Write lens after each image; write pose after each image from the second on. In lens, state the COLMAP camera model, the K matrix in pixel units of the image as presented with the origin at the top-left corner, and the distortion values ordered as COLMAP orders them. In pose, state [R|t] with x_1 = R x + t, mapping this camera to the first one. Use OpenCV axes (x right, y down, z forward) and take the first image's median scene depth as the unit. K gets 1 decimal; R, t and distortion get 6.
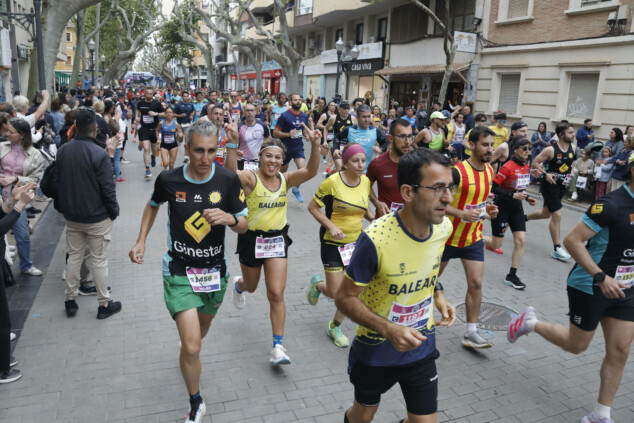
lens RADIAL K [[505.9, 0, 314.1], [0, 505.9, 218.0], [0, 0, 1]] dist [-0.154892, 0.097566]
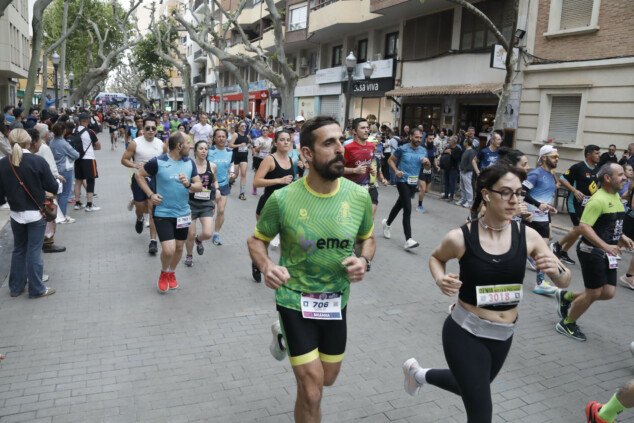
lens RADIAL K [[508.3, 0, 314.4], [0, 508.3, 217.1], [0, 0, 1]] dist [-0.149402, 0.092029]
pose [[0.998723, -0.002843, 0.050446, -0.043890], [0.005231, 0.998869, -0.047266, -0.032315], [-0.050254, 0.047469, 0.997608, 0.128206]]
